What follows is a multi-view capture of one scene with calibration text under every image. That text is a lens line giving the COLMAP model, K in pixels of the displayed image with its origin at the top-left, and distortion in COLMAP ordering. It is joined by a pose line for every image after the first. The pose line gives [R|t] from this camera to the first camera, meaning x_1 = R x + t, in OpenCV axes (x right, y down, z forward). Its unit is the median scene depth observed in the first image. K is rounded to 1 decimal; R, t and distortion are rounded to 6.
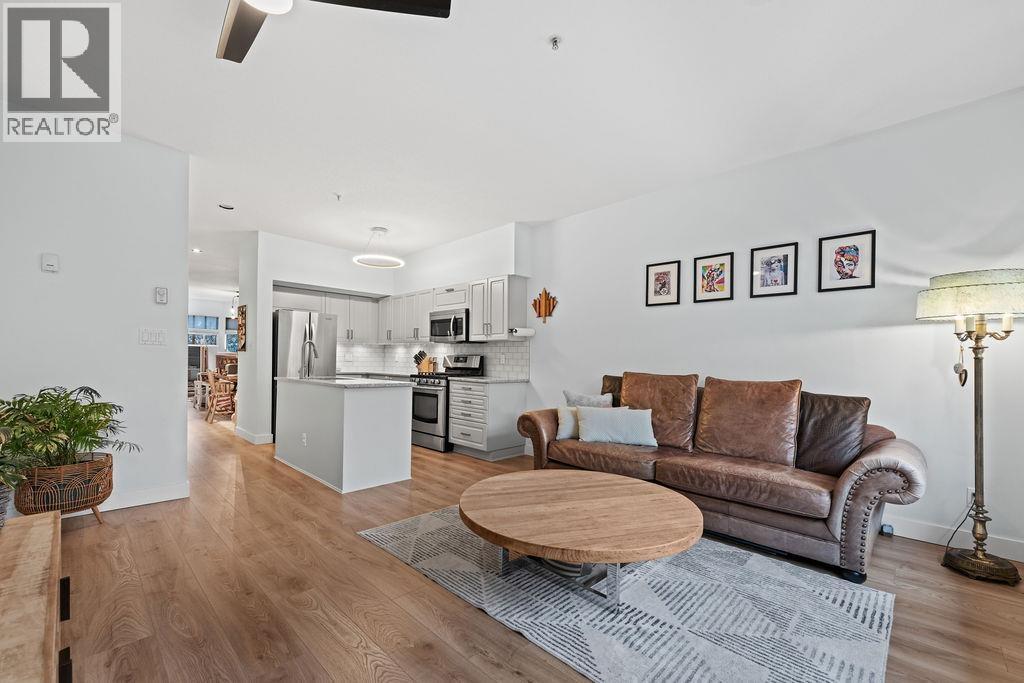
lens RADIAL K [[421.5, 0, 514.6], [0, 421.5, 353.6], [0, 0, 1]] dist [-0.000348, -0.000106]
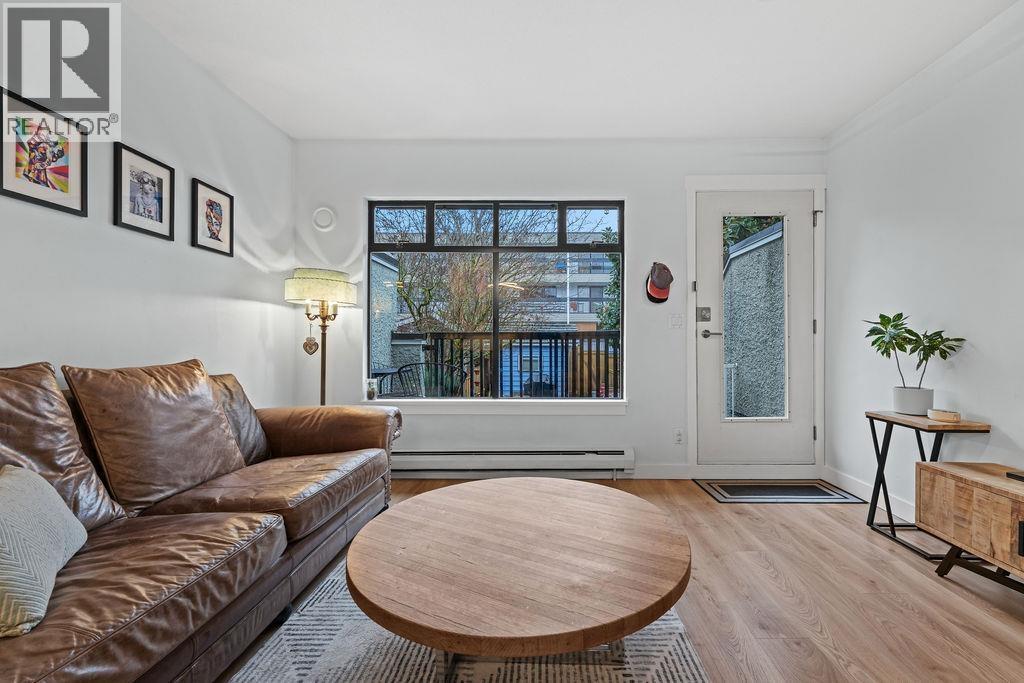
lens RADIAL K [[421.2, 0, 512.0], [0, 421.2, 341.5], [0, 0, 1]] dist [-0.001608, -0.000199]
pose [[-0.631659, -0.021984, 0.774935, -0.283168], [-0.032655, 0.999465, 0.001736, 0.011842], [-0.774559, -0.024209, -0.632039, 1.106726]]
